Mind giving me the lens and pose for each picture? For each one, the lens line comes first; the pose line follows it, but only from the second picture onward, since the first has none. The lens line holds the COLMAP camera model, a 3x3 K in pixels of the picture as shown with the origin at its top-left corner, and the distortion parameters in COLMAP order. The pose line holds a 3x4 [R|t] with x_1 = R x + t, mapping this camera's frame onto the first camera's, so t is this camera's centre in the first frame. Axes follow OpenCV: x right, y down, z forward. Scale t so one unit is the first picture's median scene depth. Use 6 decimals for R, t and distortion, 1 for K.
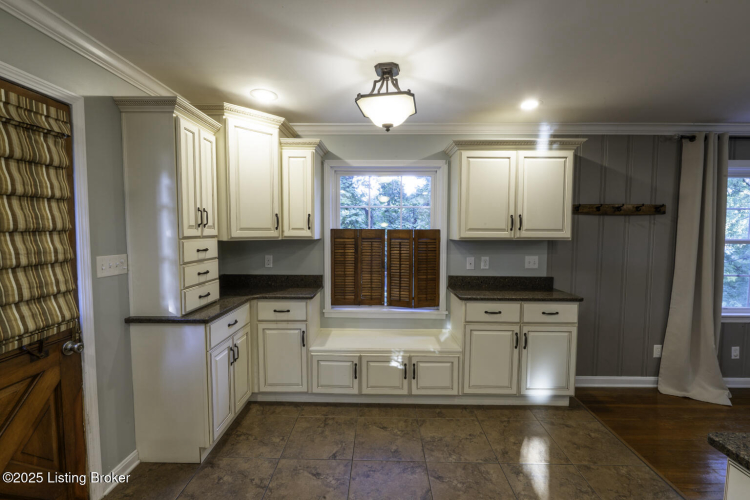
lens RADIAL K [[328.0, 0, 375.0], [0, 328.0, 250.0], [0, 0, 1]] dist [-0.001446, -0.000180]
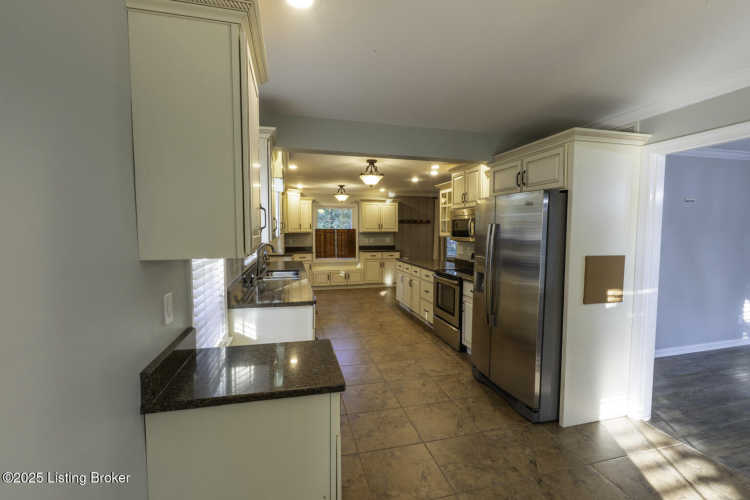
lens RADIAL K [[328.0, 0, 375.0], [0, 328.0, 250.0], [0, 0, 1]] dist [-0.001446, -0.000180]
pose [[0.965554, -0.022803, 0.259202, -0.369607], [0.022114, 0.999740, 0.005574, 0.105371], [-0.259261, 0.000350, 0.965807, -1.733186]]
